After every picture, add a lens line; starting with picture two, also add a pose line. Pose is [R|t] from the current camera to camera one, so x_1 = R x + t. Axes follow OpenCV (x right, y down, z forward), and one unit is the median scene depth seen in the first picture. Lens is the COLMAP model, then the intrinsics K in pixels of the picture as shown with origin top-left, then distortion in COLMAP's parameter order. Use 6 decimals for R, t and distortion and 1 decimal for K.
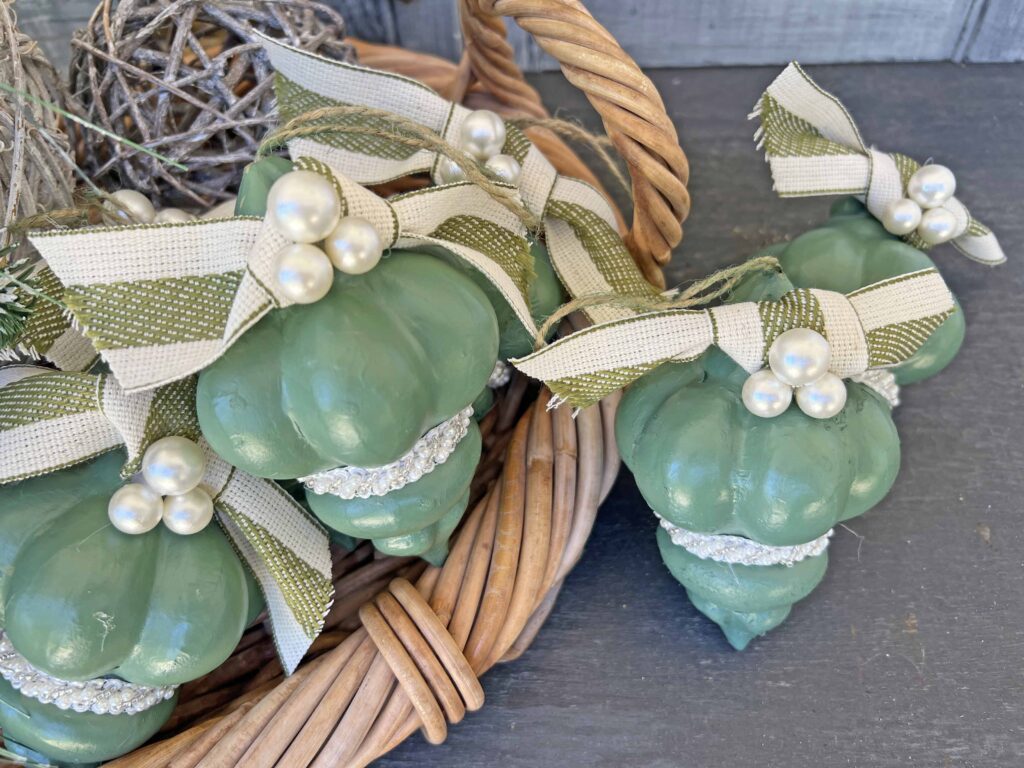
lens RADIAL K [[779.6, 0, 512.0], [0, 779.6, 384.0], [0, 0, 1]] dist [-0.006951, 0.004361]
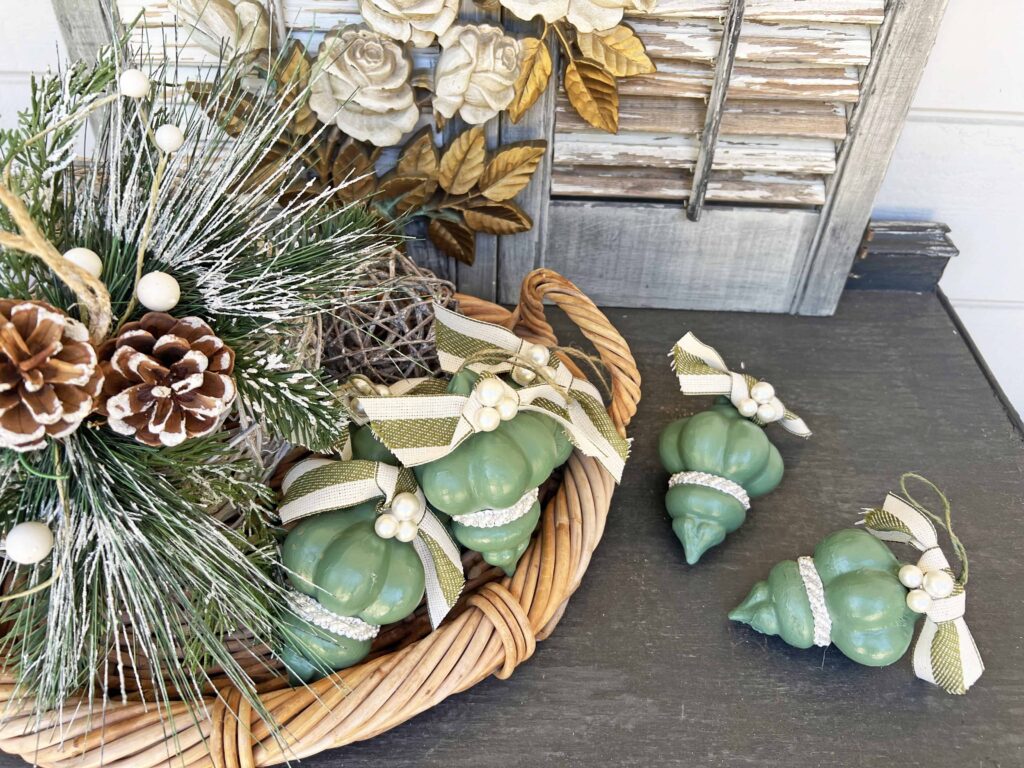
lens RADIAL K [[776.7, 0, 512.0], [0, 776.7, 384.0], [0, 0, 1]] dist [0.038053, 0.001342]
pose [[0.994992, 0.050704, 0.086141, -0.274125], [-0.031586, 0.977124, -0.210310, 0.171429], [-0.094834, 0.206536, 0.973832, -0.923101]]
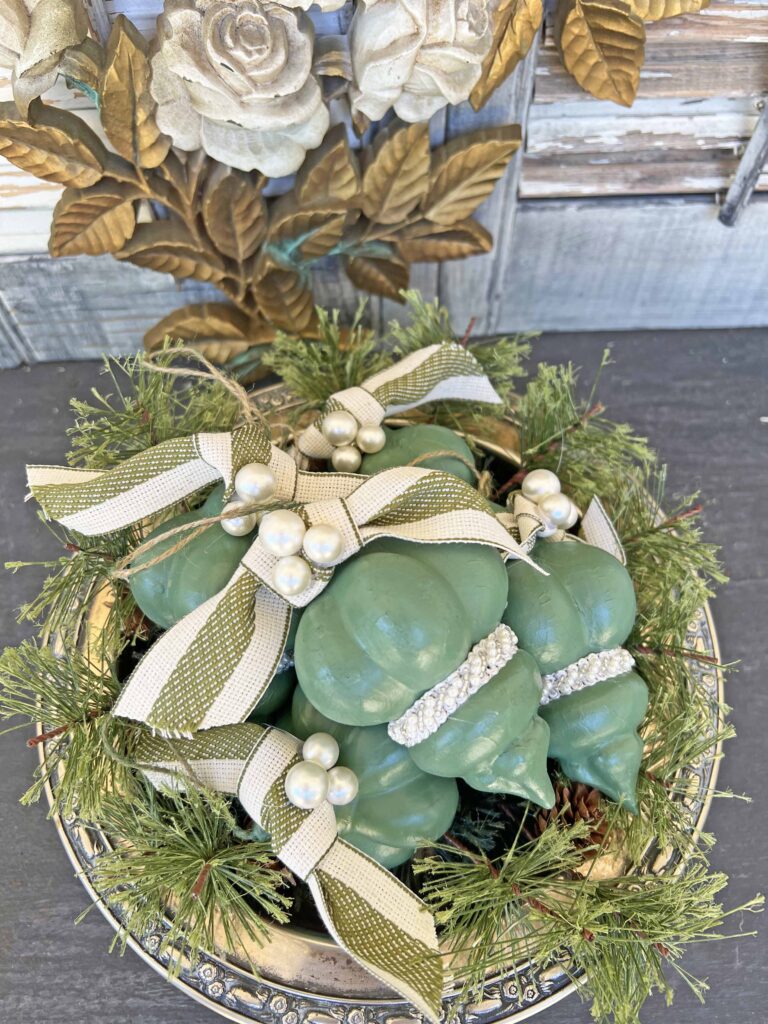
lens RADIAL K [[779.6, 0, 384.0], [0, 779.6, 512.0], [0, 0, 1]] dist [-0.006951, 0.004361]
pose [[0.992720, -0.074755, 0.094435, -0.485289], [0.062341, 0.989790, 0.128178, -0.552783], [-0.103052, -0.121358, 0.987245, -0.328459]]
